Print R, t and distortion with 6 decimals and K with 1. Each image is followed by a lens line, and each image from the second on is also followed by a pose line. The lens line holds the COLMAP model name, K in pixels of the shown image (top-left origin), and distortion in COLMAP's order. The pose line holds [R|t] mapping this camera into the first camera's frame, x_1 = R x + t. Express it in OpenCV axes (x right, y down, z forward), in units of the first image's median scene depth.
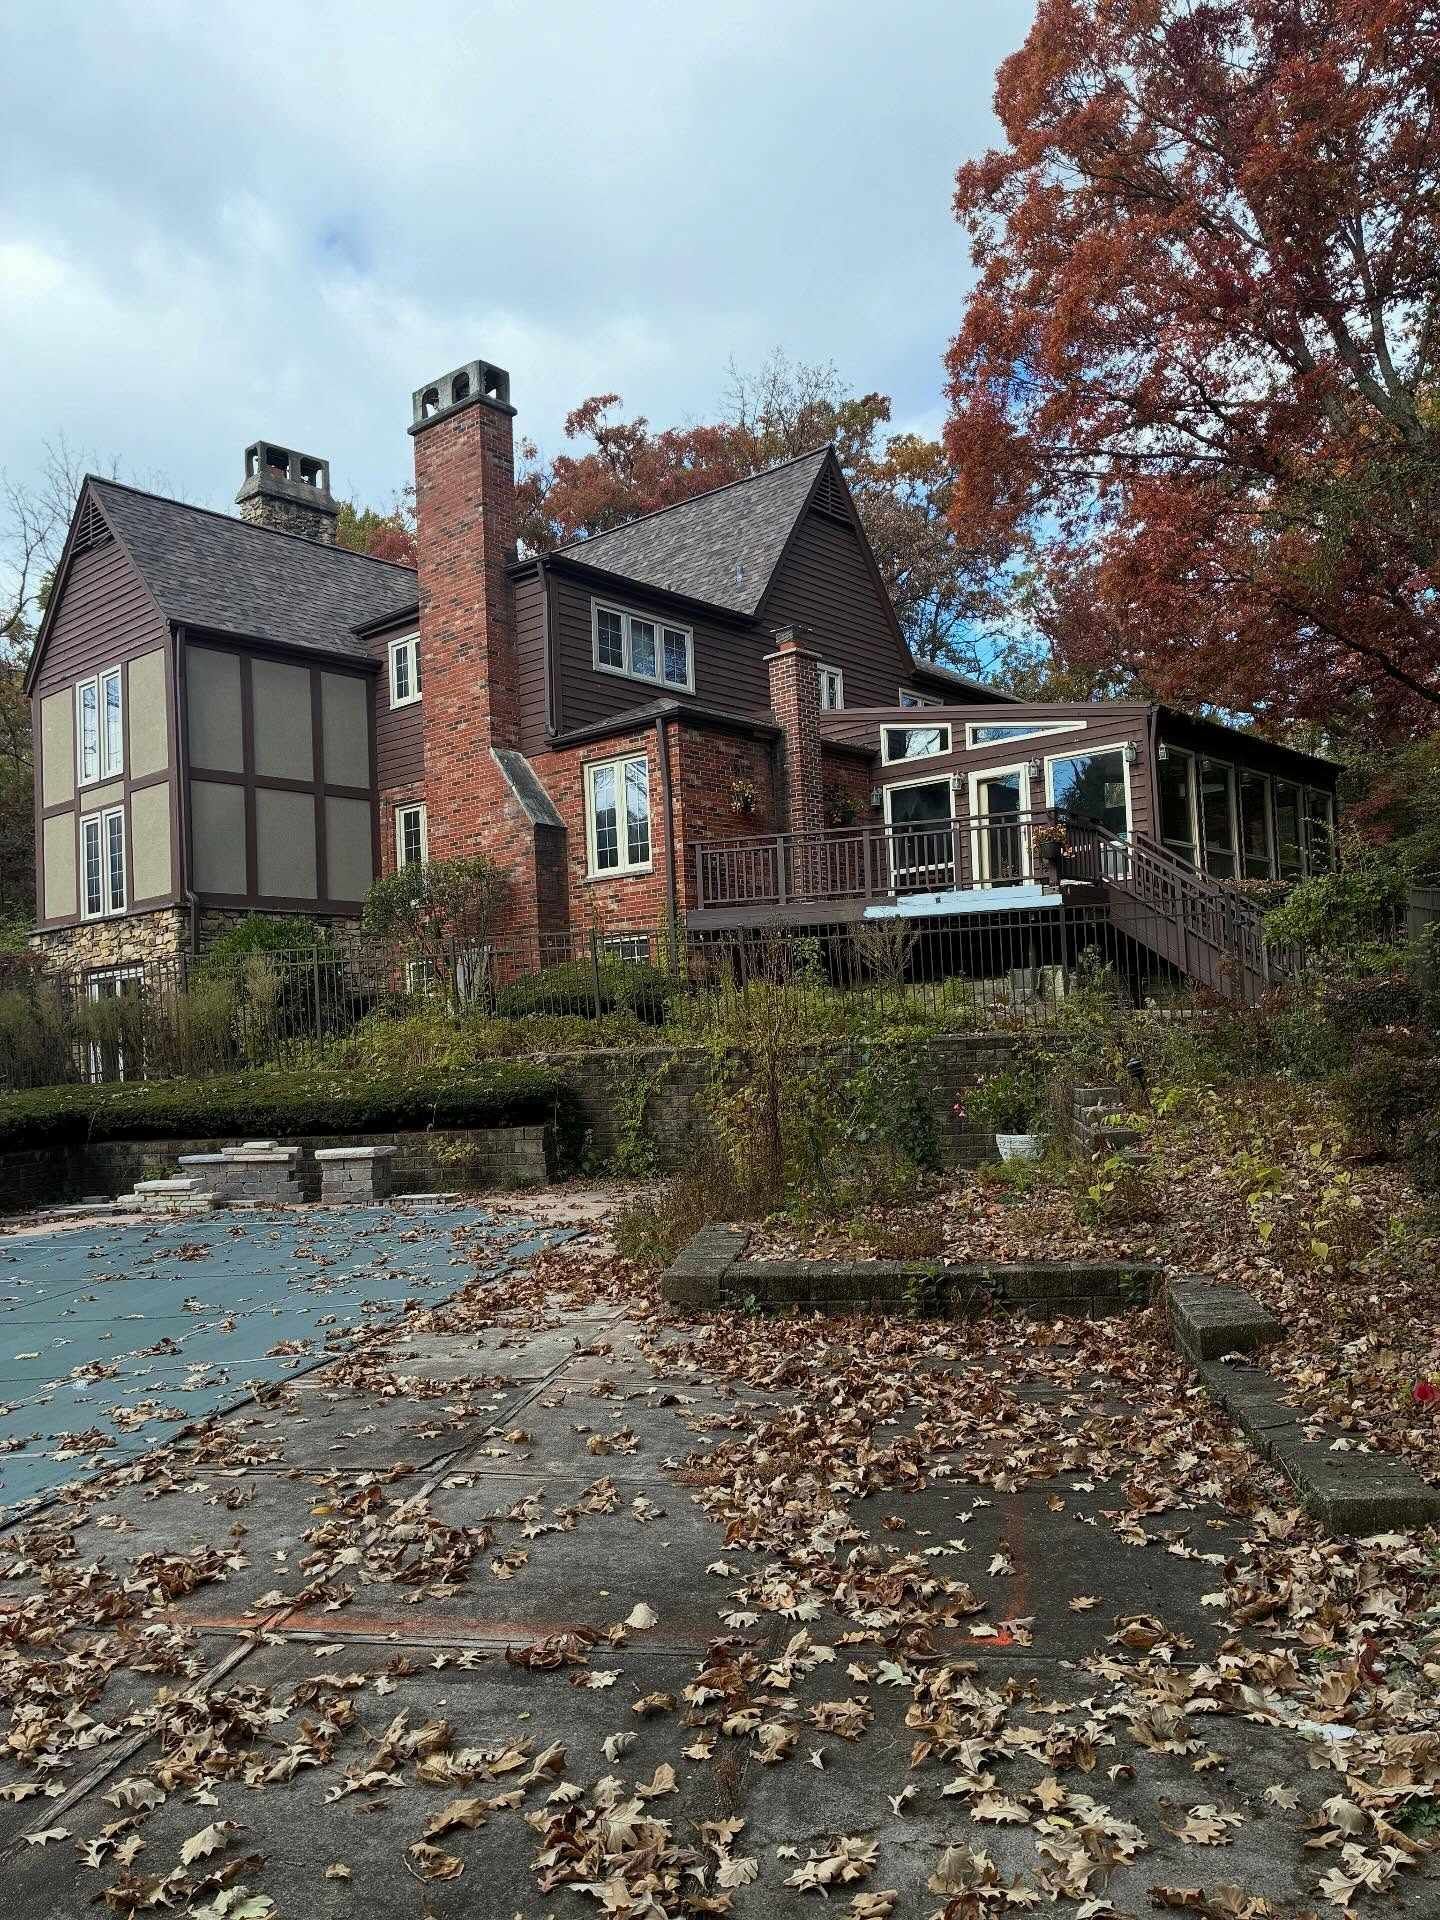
lens RADIAL K [[1420.5, 0, 645.3], [0, 1420.5, 963.4], [0, 0, 1]] dist [0.046720, -0.087901]
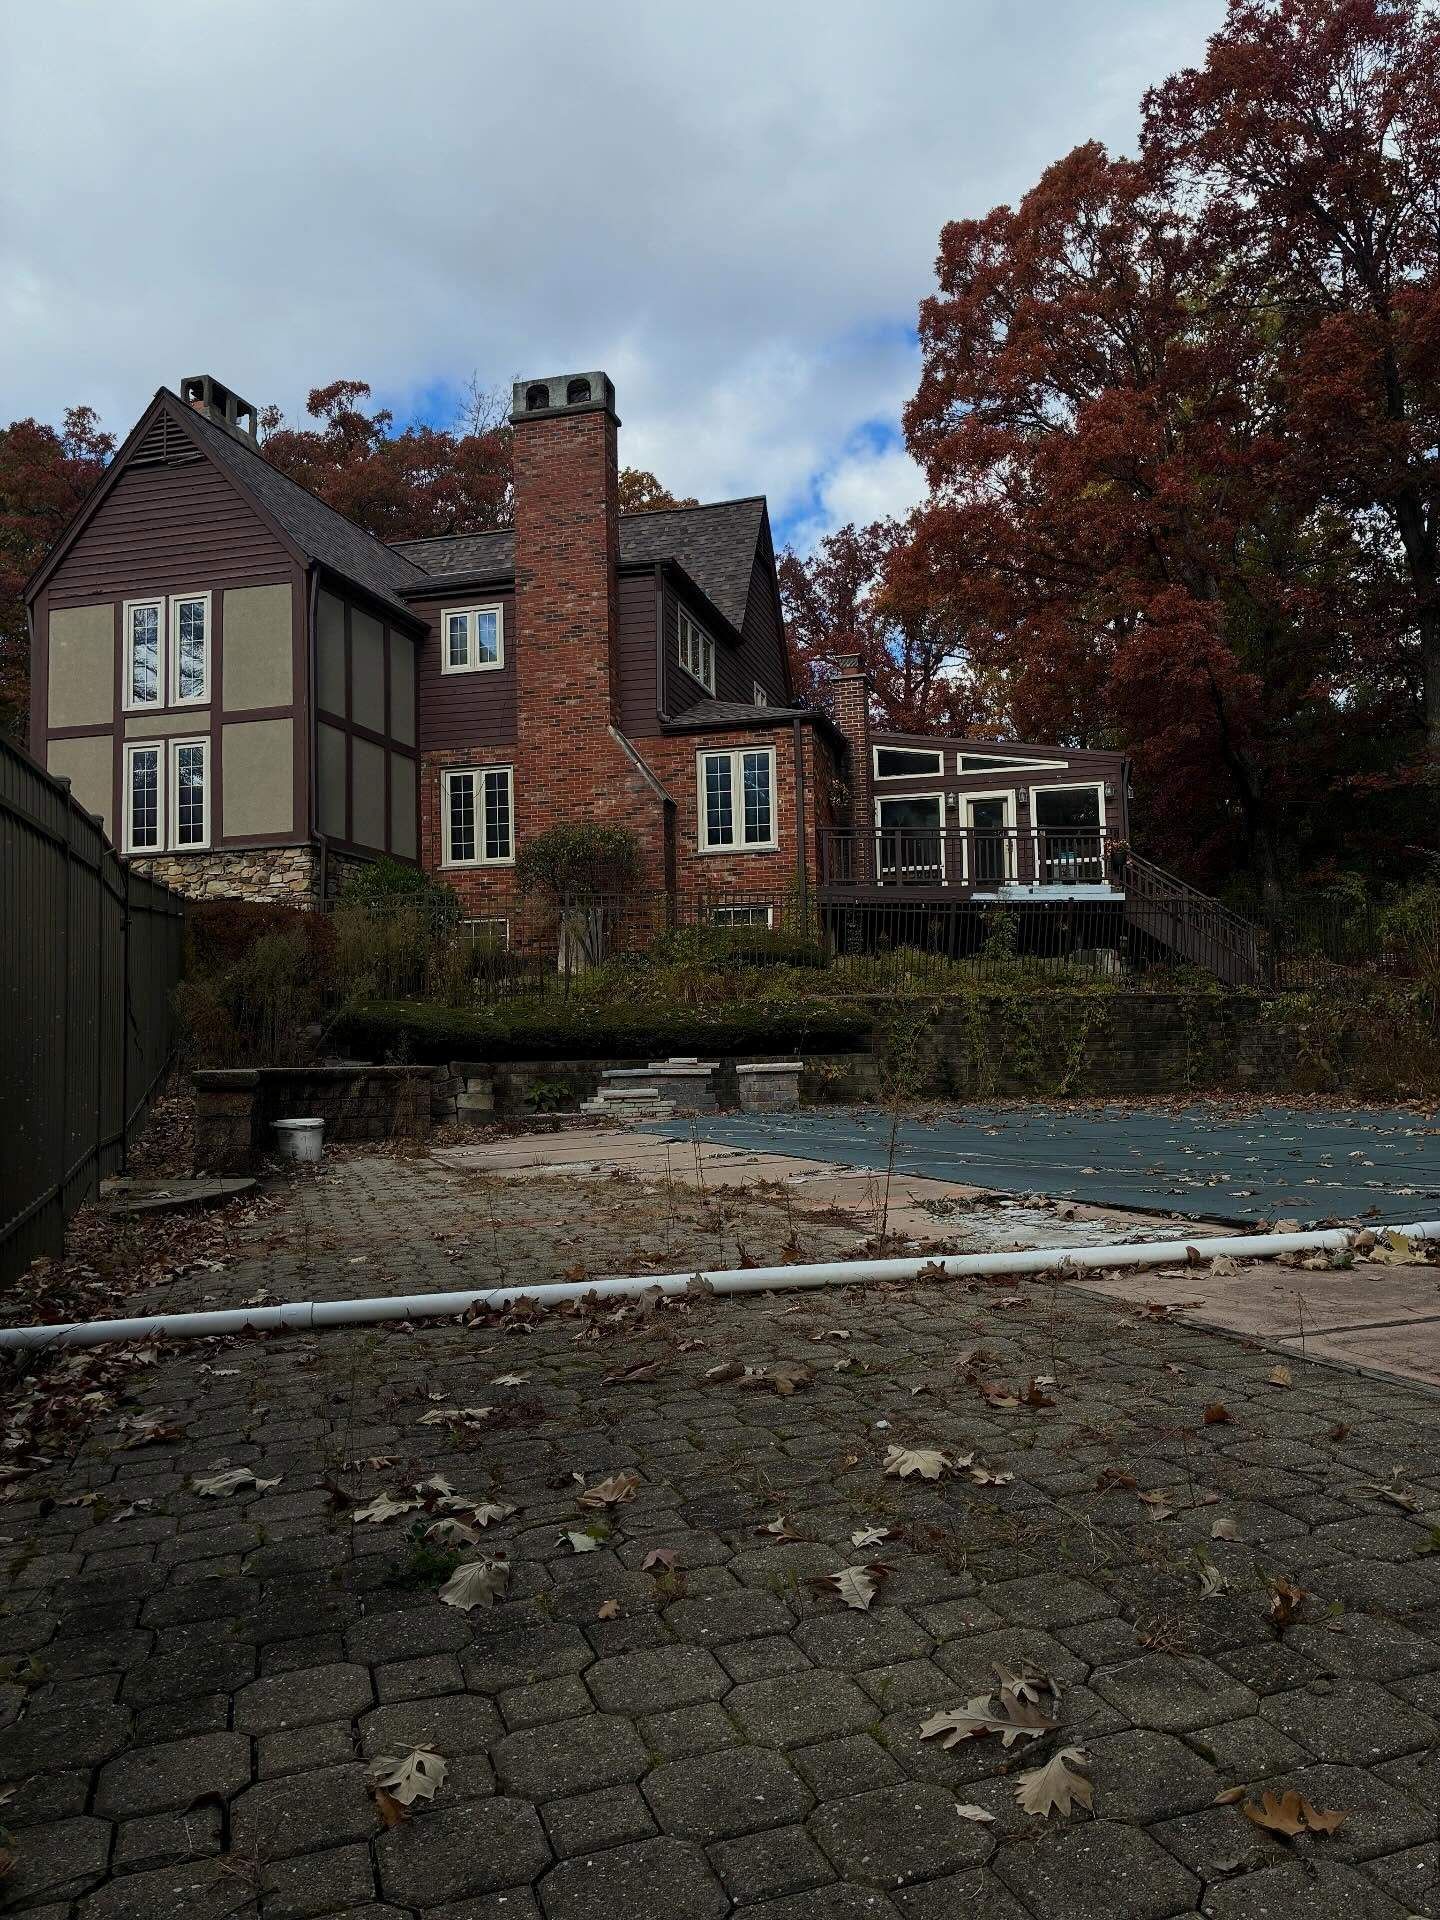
lens RADIAL K [[1420.5, 0, 645.3], [0, 1420.5, 963.4], [0, 0, 1]] dist [0.046720, -0.087901]
pose [[0.900377, 0.050875, 0.432125, -0.544900], [-0.045276, 0.998704, -0.023242, 0.054618], [-0.432748, 0.001361, 0.901514, 0.005536]]
